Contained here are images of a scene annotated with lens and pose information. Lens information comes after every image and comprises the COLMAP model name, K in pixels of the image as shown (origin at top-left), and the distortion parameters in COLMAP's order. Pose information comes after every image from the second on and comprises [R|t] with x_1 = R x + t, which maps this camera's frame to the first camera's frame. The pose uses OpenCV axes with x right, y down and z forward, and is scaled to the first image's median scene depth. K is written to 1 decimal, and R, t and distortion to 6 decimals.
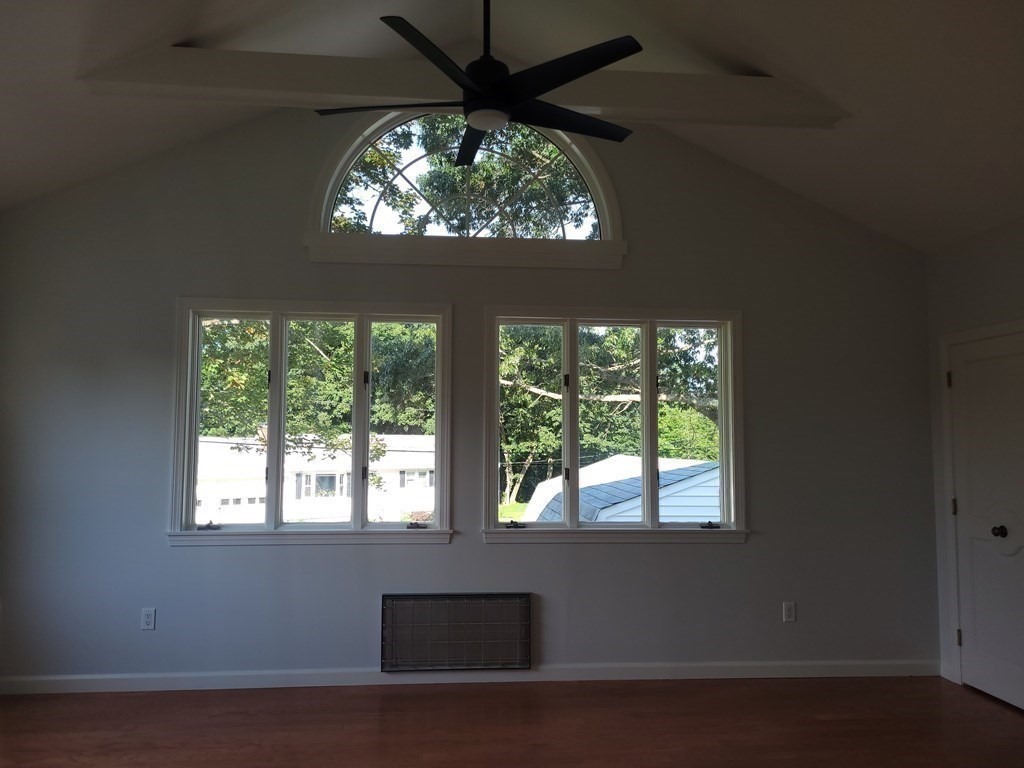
lens RADIAL K [[770.4, 0, 512.0], [0, 770.4, 384.0], [0, 0, 1]] dist [0.035385, -0.004782]
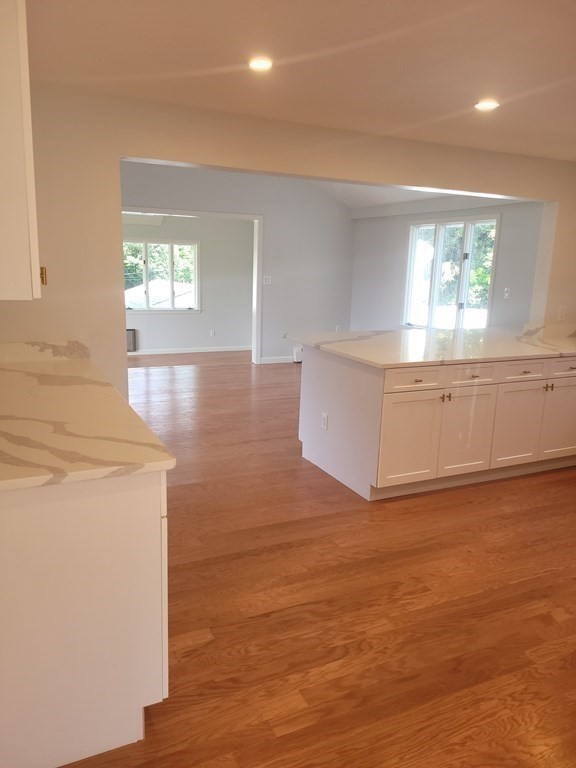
lens RADIAL K [[586.5, 0, 286.7], [0, 586.5, 381.1], [0, 0, 1]] dist [0.065767, -0.042701]
pose [[0.933794, -0.060799, 0.352608, -0.264927], [-0.041851, 0.960136, 0.276383, -0.229425], [-0.355356, -0.272841, 0.894025, -1.476963]]
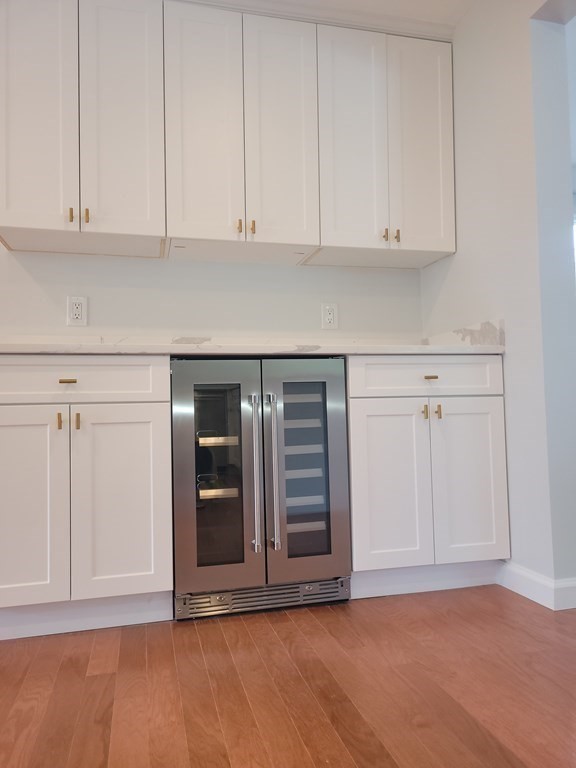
lens RADIAL K [[580.7, 0, 285.4], [0, 580.7, 382.8], [0, 0, 1]] dist [0.051376, -0.000986]
pose [[0.149909, -0.063499, -0.986659, 0.221467], [0.104948, 0.993319, -0.047982, -0.004197], [0.983114, -0.096355, 0.155572, -0.966788]]
